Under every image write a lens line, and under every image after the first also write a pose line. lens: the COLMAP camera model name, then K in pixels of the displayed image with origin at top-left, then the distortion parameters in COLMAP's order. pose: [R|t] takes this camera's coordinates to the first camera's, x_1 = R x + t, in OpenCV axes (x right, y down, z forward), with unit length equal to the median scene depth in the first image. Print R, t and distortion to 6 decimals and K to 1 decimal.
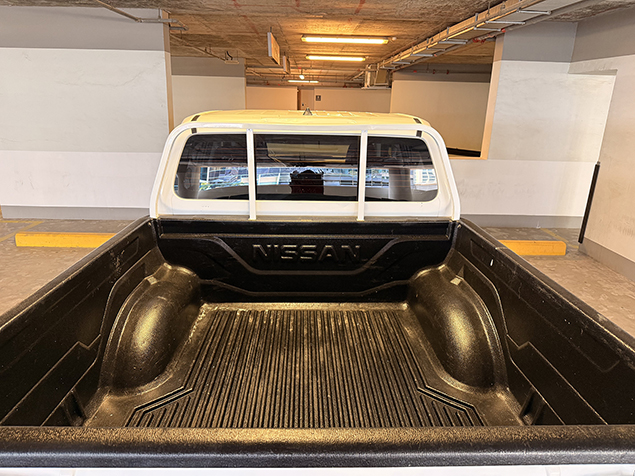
lens RADIAL K [[461.0, 0, 317.5], [0, 461.0, 238.0], [0, 0, 1]] dist [0.021600, -0.007378]
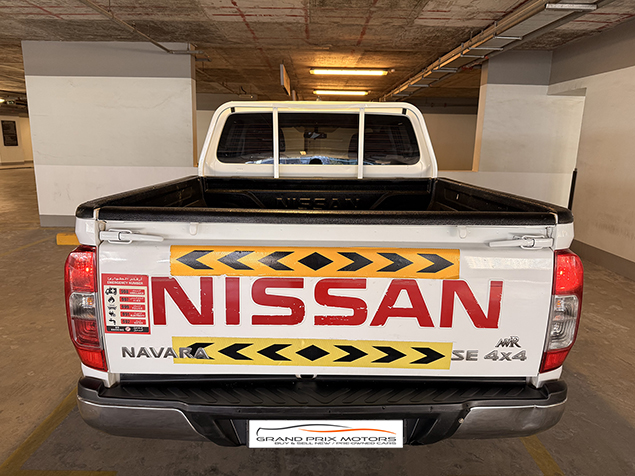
lens RADIAL K [[464.4, 0, 317.5], [0, 464.4, 238.0], [0, 0, 1]] dist [0.057682, -0.061636]
pose [[0.999906, -0.003814, -0.013169, -0.003552], [0.002555, 0.995539, -0.094315, 0.099076], [0.013470, 0.094272, 0.995455, -0.111171]]
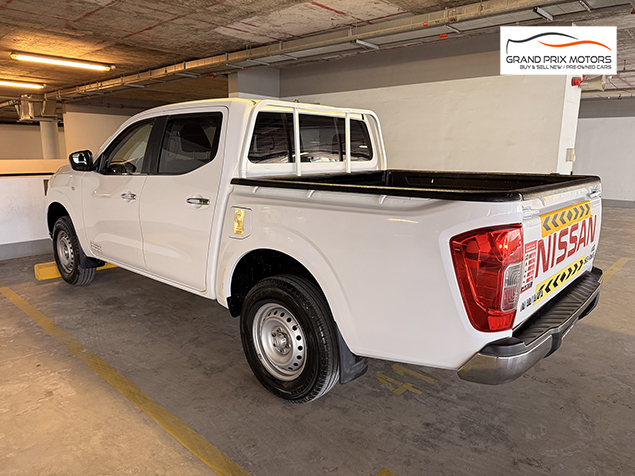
lens RADIAL K [[464.4, 0, 317.5], [0, 464.4, 238.0], [0, 0, 1]] dist [0.057682, -0.061636]
pose [[0.678038, -0.153598, 0.718800, -0.437810], [0.224099, 0.974561, -0.003141, 0.059989], [-0.700032, 0.163212, 0.695210, 0.019092]]
